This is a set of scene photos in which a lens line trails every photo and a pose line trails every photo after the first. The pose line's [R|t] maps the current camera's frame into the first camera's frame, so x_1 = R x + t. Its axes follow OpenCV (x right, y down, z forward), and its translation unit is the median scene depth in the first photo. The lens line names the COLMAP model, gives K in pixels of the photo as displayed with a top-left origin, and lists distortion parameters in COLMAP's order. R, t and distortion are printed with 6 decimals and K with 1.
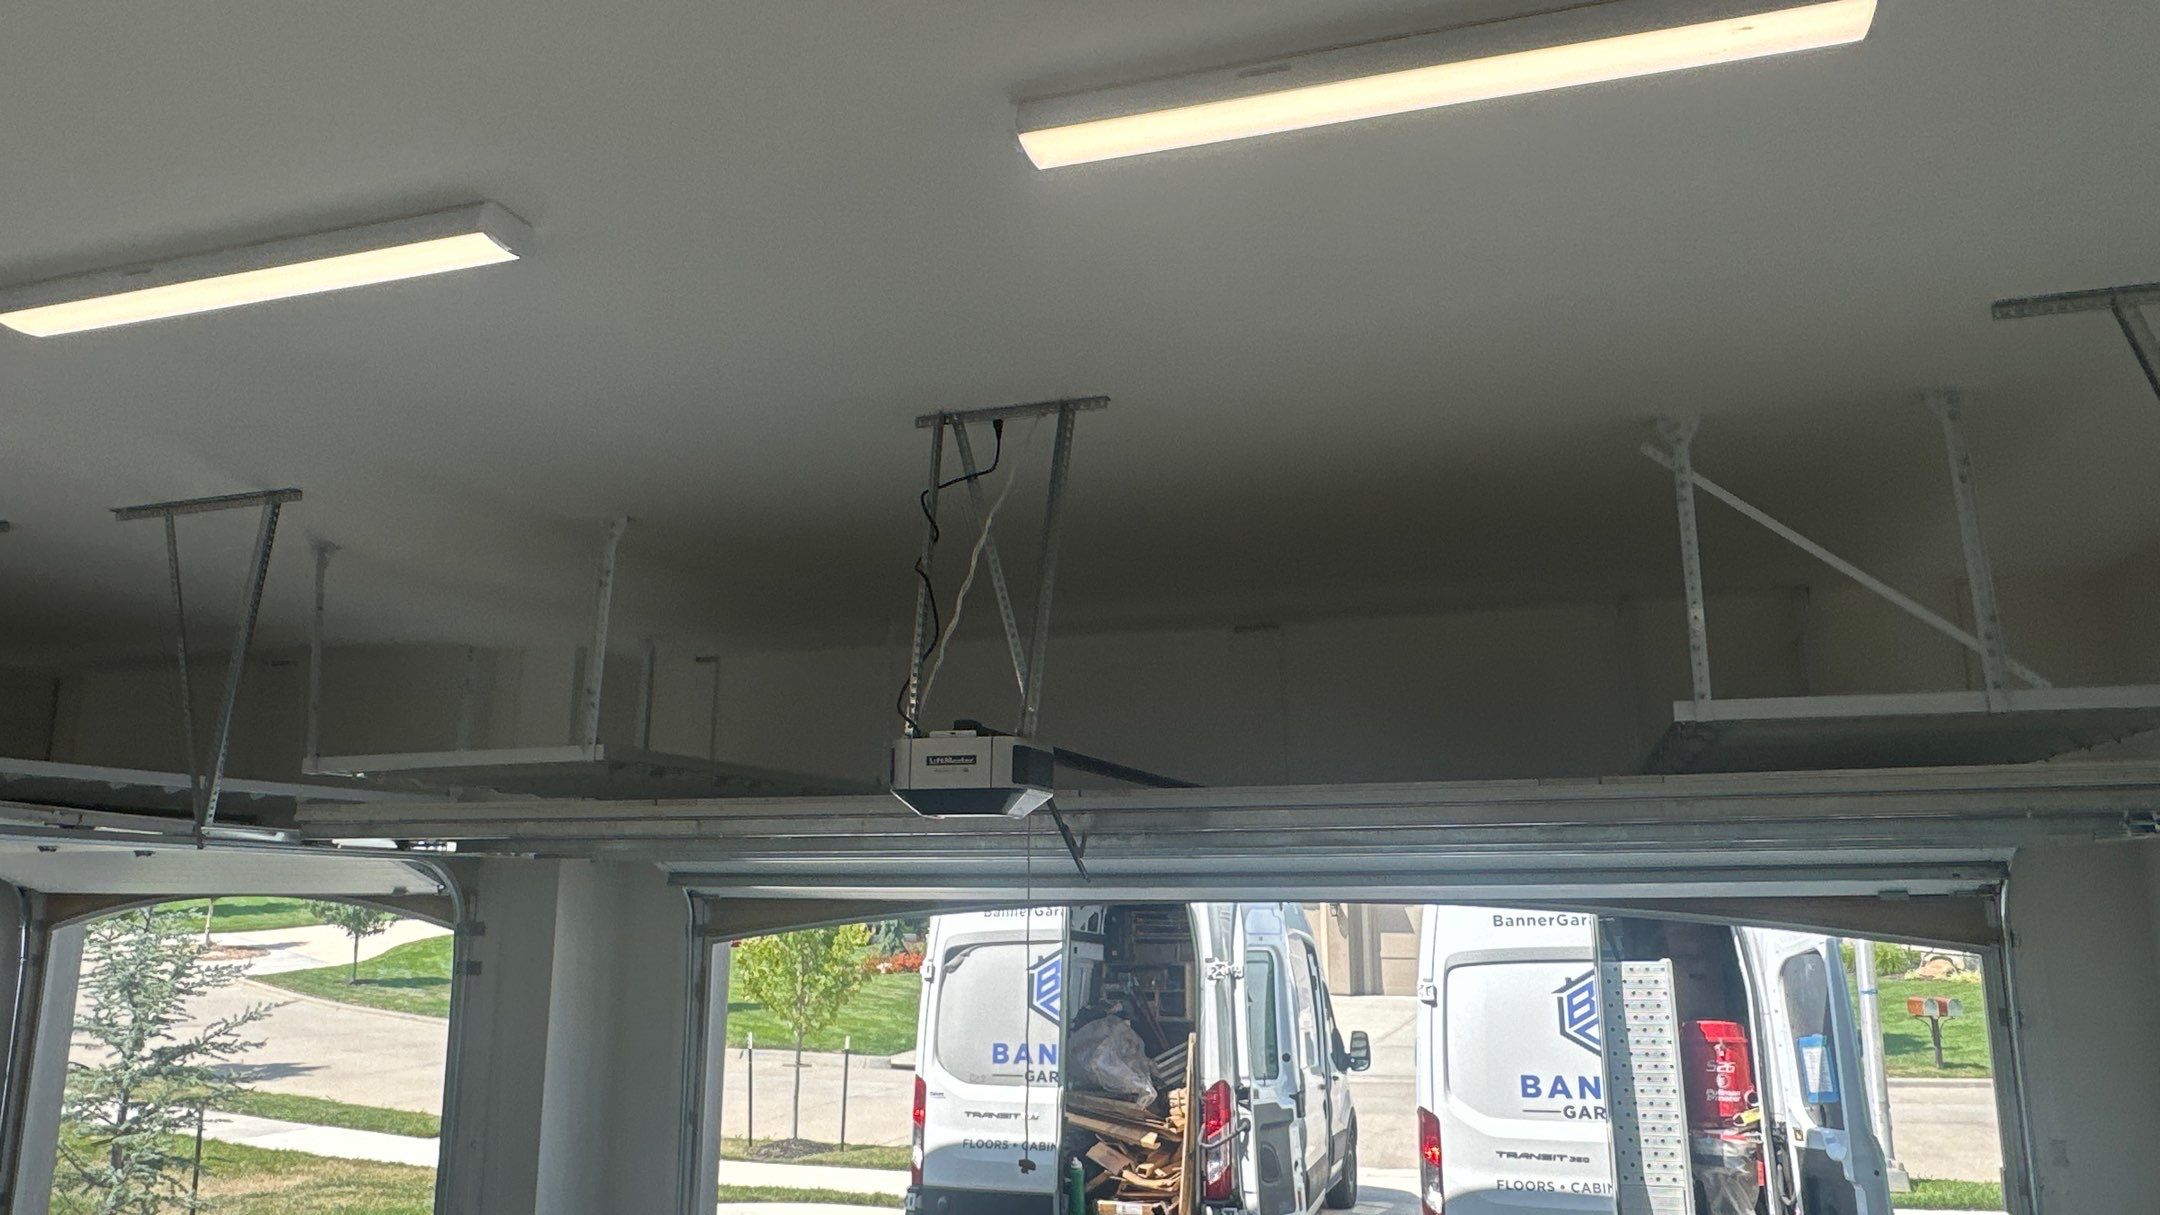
lens RADIAL K [[1446.7, 0, 1087.5], [0, 1446.7, 612.3], [0, 0, 1]] dist [-0.000132, -0.003196]
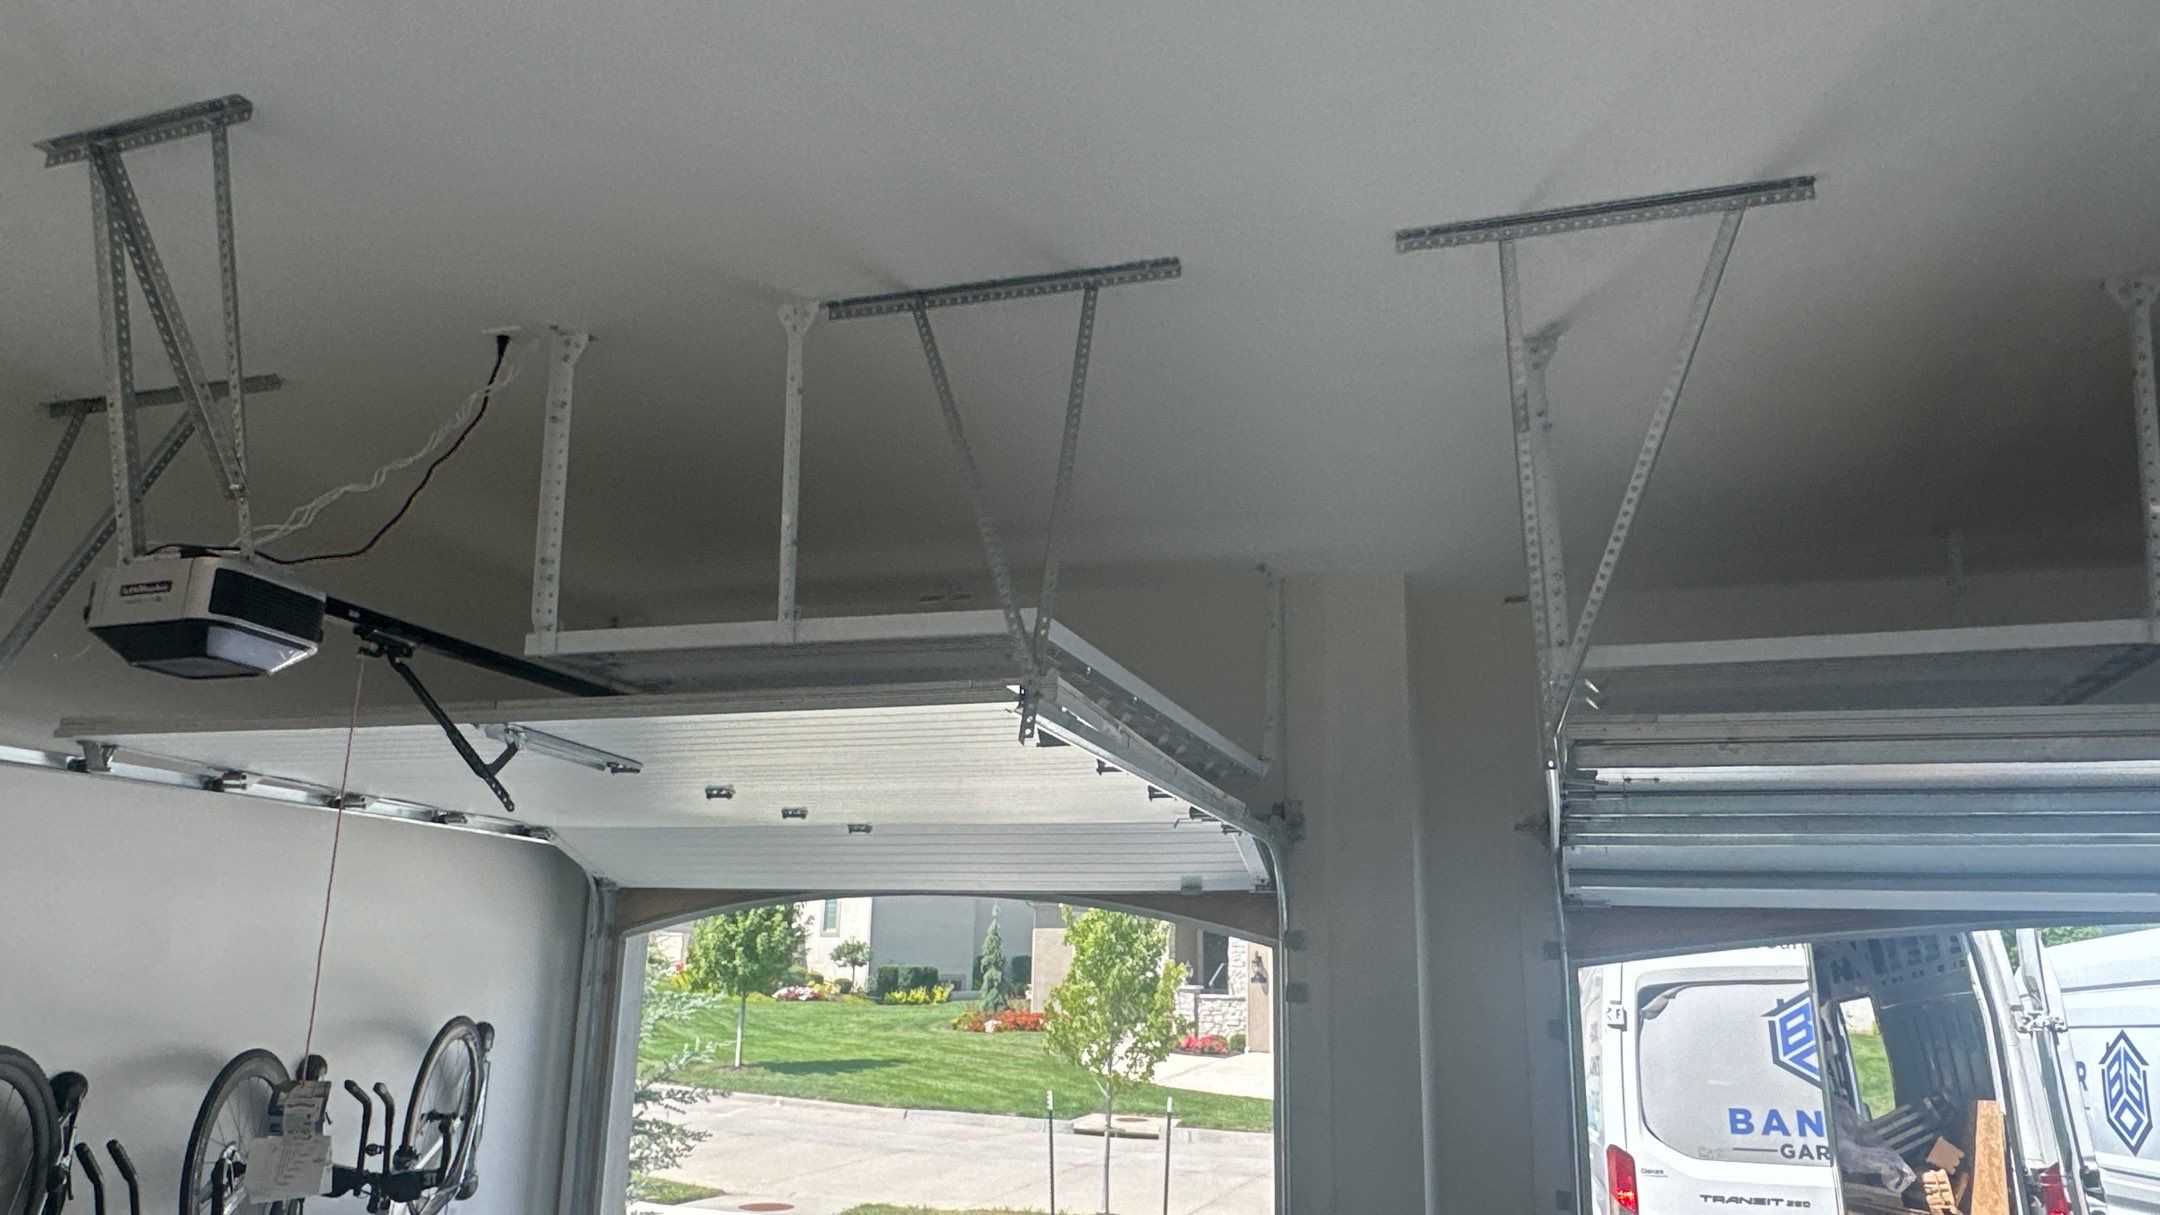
lens RADIAL K [[1450.6, 0, 1087.8], [0, 1450.6, 614.5], [0, 0, 1]] dist [-0.000073, -0.008101]
pose [[0.999764, 0.021282, 0.004429, -0.476336], [-0.021089, 0.998988, -0.039733, 0.073659], [-0.005270, 0.039631, 0.999201, 0.218591]]
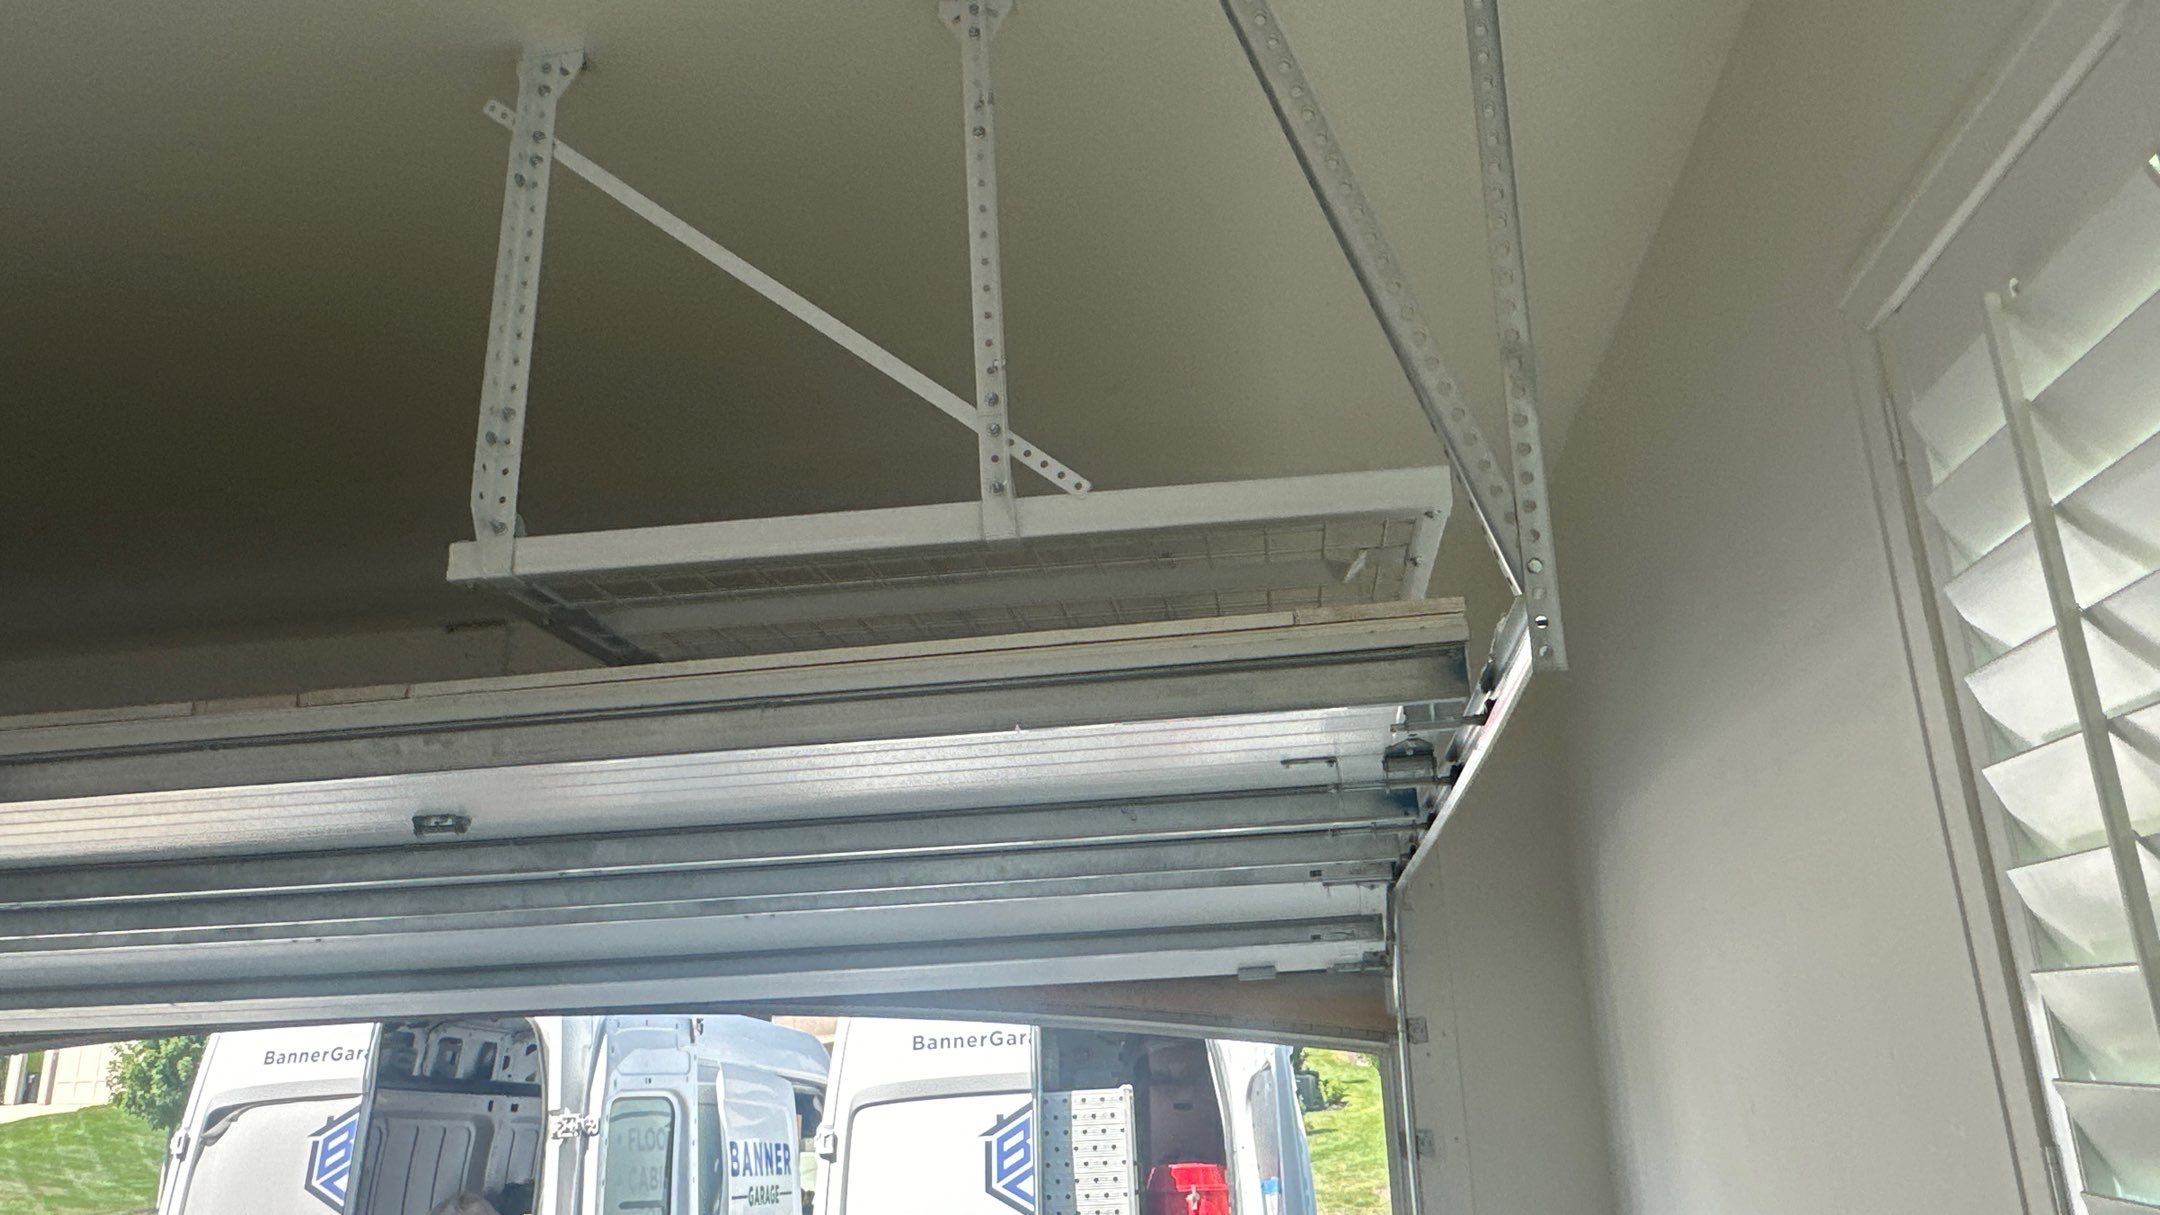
lens RADIAL K [[1446.7, 0, 1084.3], [0, 1446.7, 611.3], [0, 0, 1]] dist [-0.000132, -0.003196]
pose [[0.986371, 0.013316, 0.163998, 0.249737], [0.003021, 0.995086, -0.098969, 0.062960], [-0.164510, 0.098115, 0.981483, 0.213597]]
